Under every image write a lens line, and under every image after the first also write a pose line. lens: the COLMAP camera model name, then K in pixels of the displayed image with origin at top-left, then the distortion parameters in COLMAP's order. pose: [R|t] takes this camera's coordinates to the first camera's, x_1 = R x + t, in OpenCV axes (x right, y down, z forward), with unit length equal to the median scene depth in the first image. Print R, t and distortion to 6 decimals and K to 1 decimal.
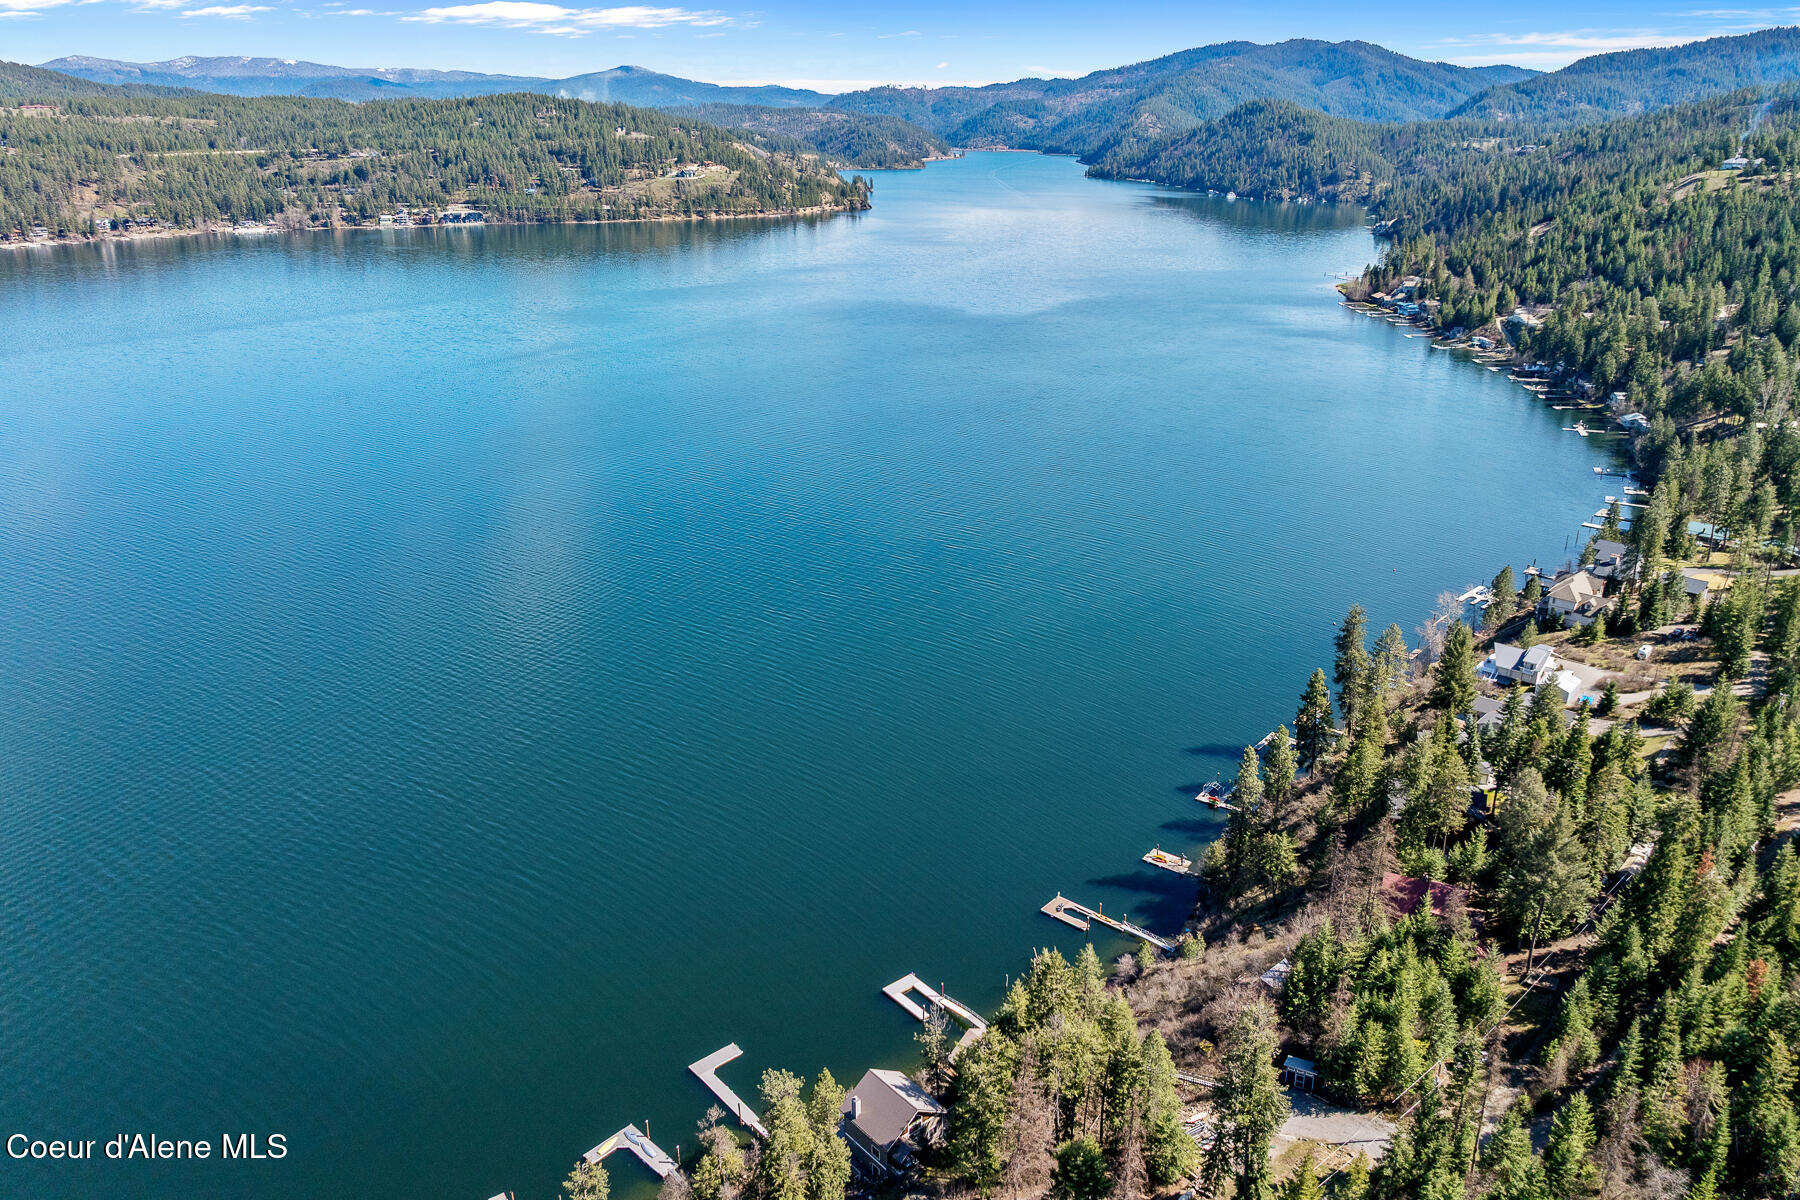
lens RADIAL K [[1264.5, 0, 901.8], [0, 1264.5, 585.6], [0, 0, 1]] dist [-0.059109, 0.045893]
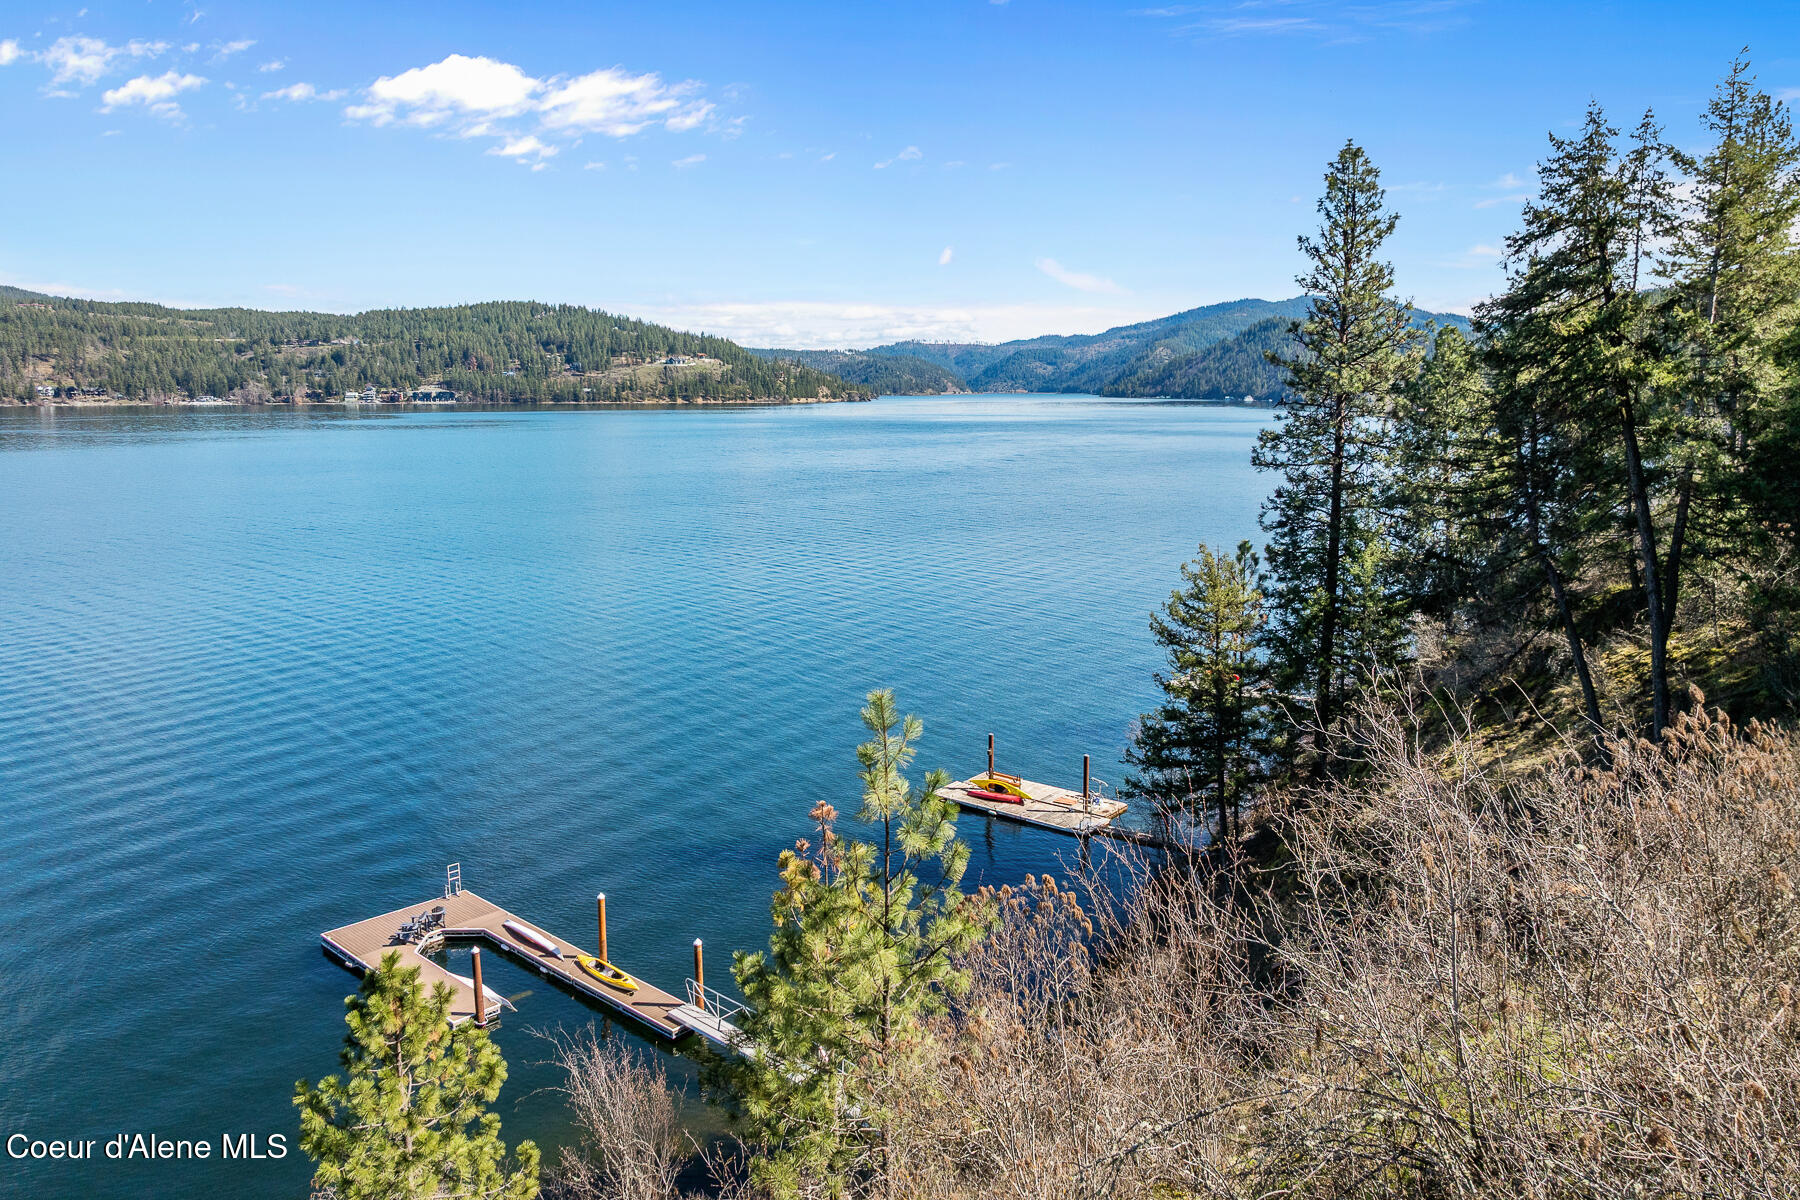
lens RADIAL K [[1264.5, 0, 901.8], [0, 1264.5, 585.6], [0, 0, 1]] dist [-0.059109, 0.045893]
pose [[0.999737, 0.002368, -0.022815, 0.023850], [-0.006812, 0.980427, -0.196767, 0.028502], [0.021902, 0.196871, 0.980185, 0.095764]]
